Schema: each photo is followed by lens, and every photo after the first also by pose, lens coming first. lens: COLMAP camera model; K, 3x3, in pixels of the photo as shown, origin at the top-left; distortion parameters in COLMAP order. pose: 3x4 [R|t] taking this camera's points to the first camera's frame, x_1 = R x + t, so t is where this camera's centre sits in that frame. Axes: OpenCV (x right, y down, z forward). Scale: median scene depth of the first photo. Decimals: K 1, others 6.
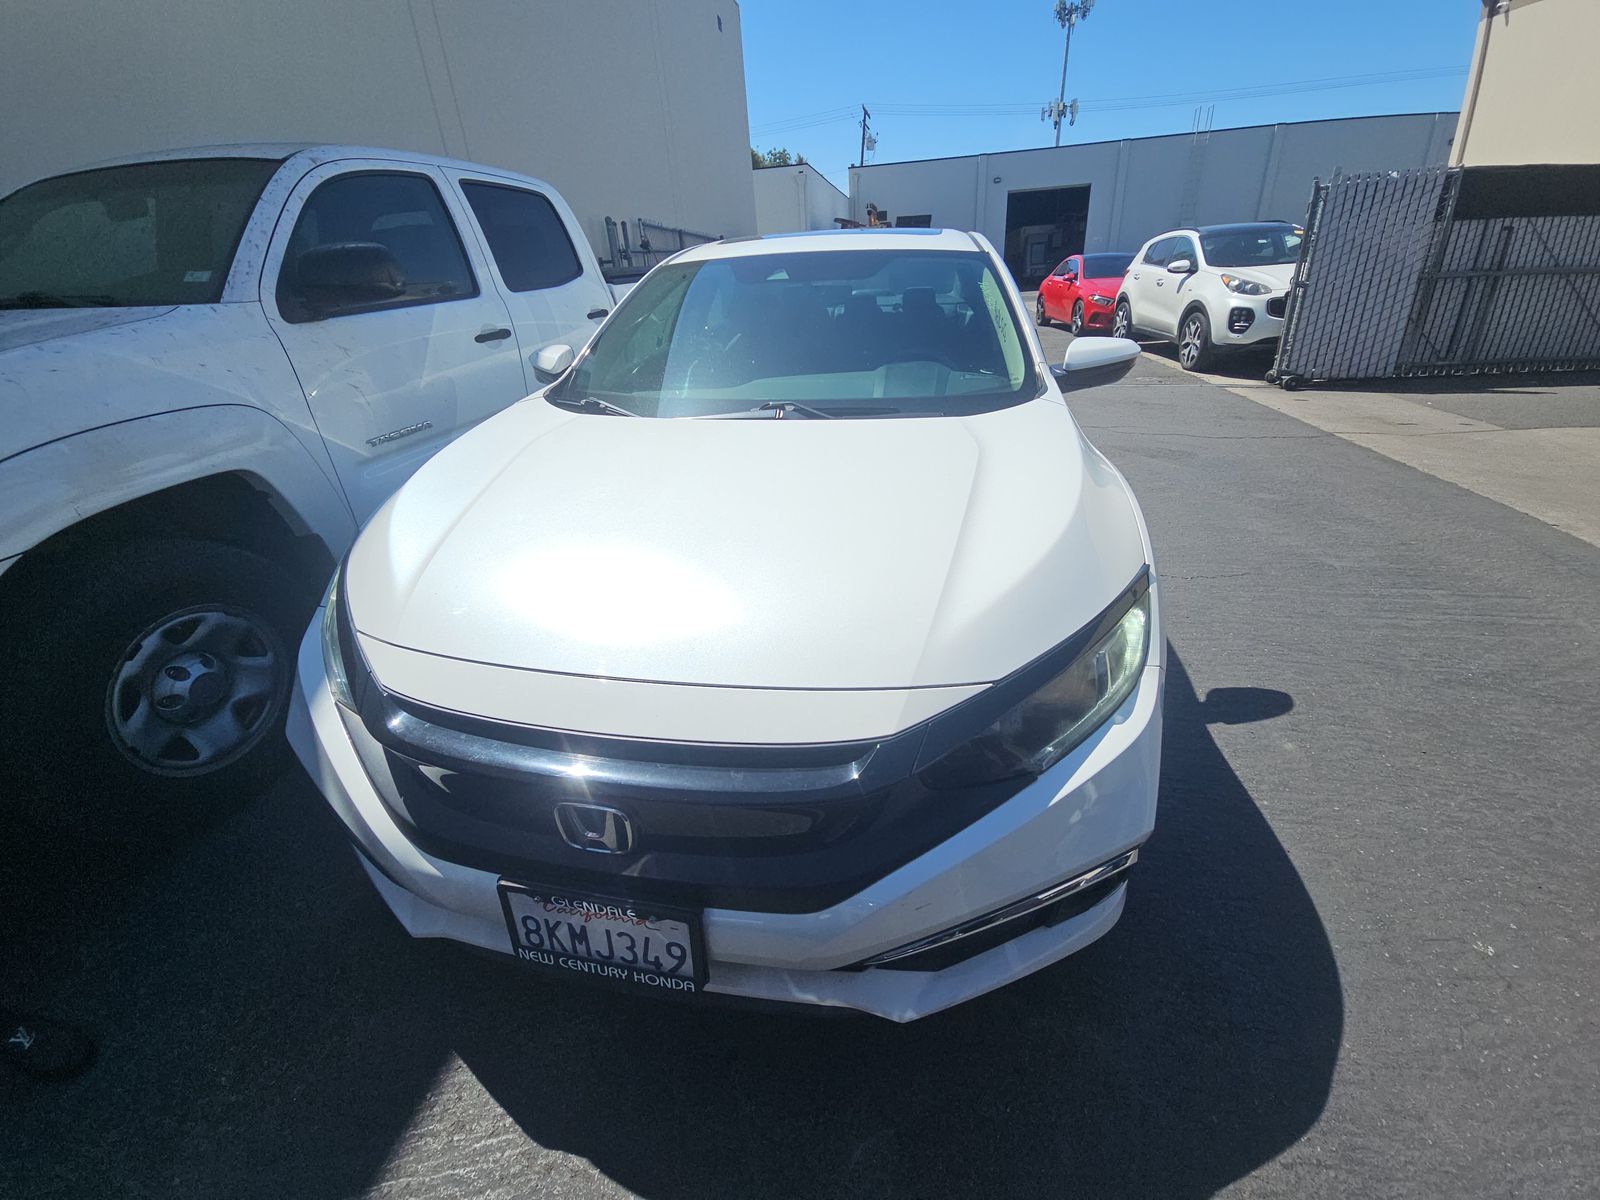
lens RADIAL K [[657.3, 0, 800.0], [0, 657.3, 600.0], [0, 0, 1]] dist [0.001294, 0.000248]
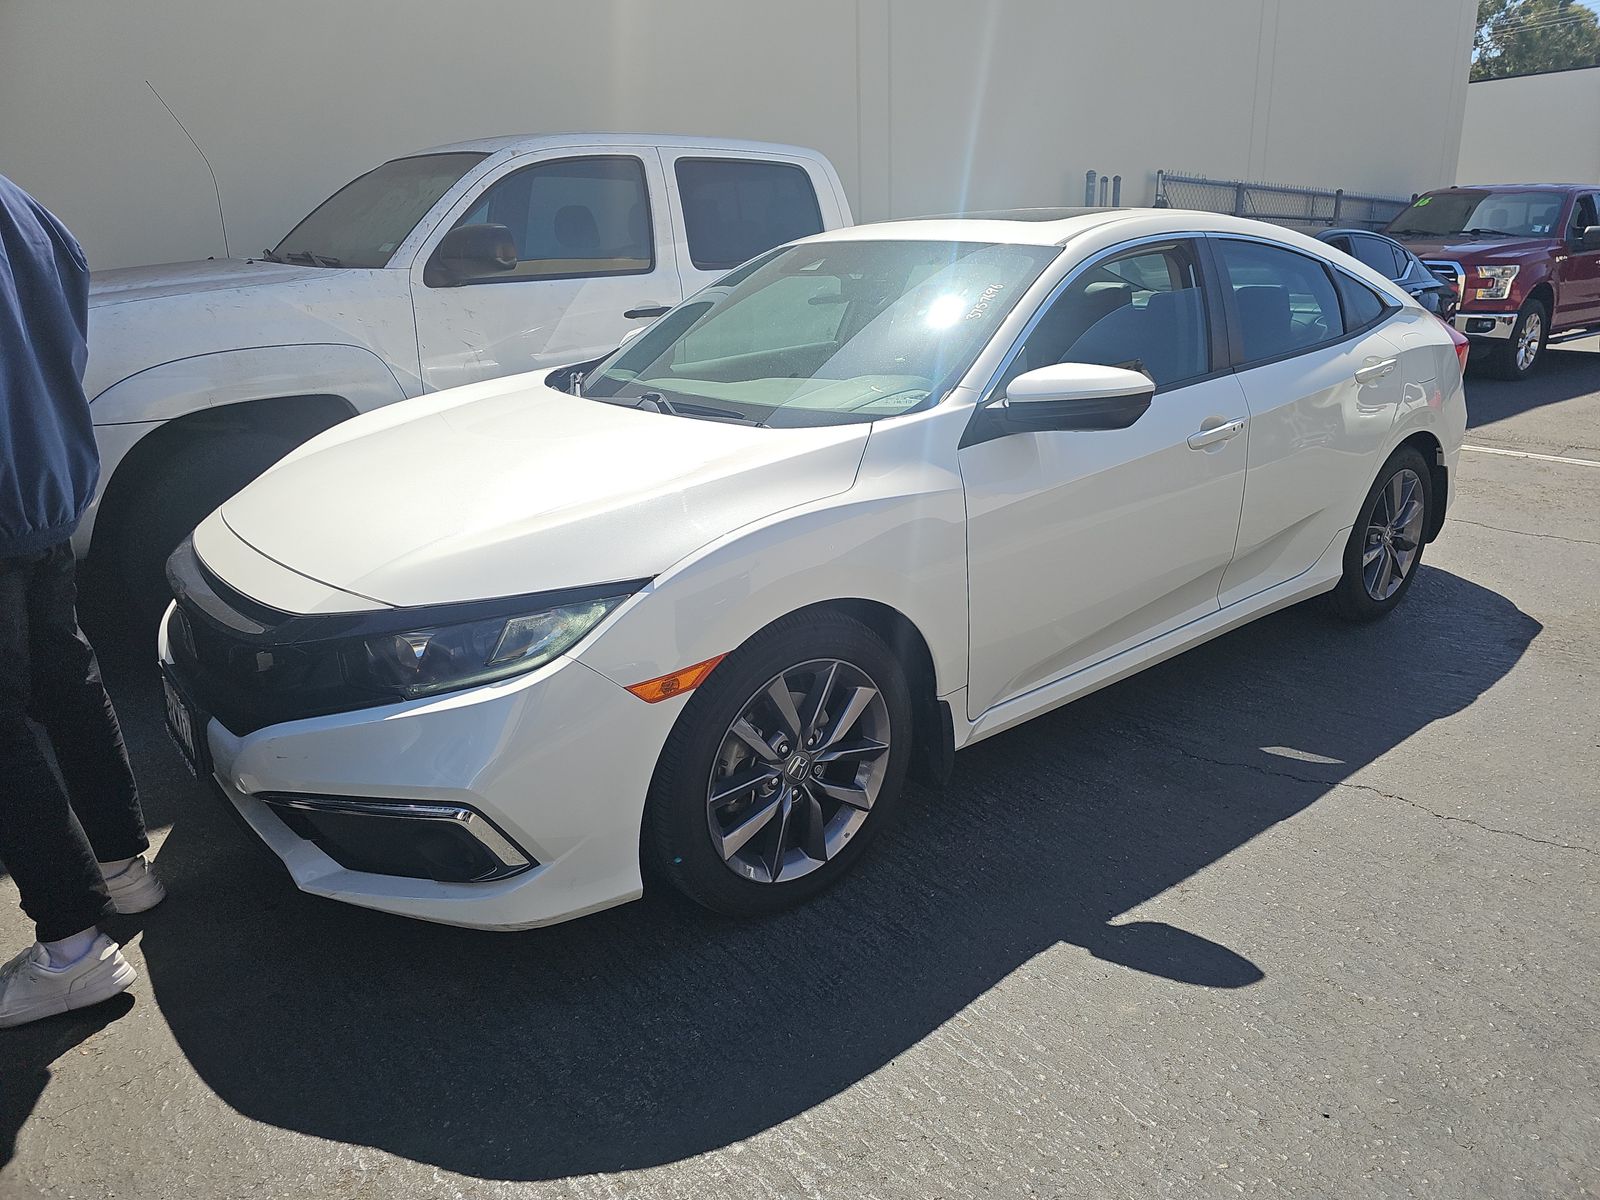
lens RADIAL K [[1045.6, 0, 800.0], [0, 1045.6, 600.0], [0, 0, 1]] dist [0.047501, -0.000101]
pose [[0.786632, 0.220575, -0.576677, 0.893181], [-0.294027, 0.955129, -0.035745, -0.014950], [0.542916, 0.197676, 0.816190, -0.064582]]
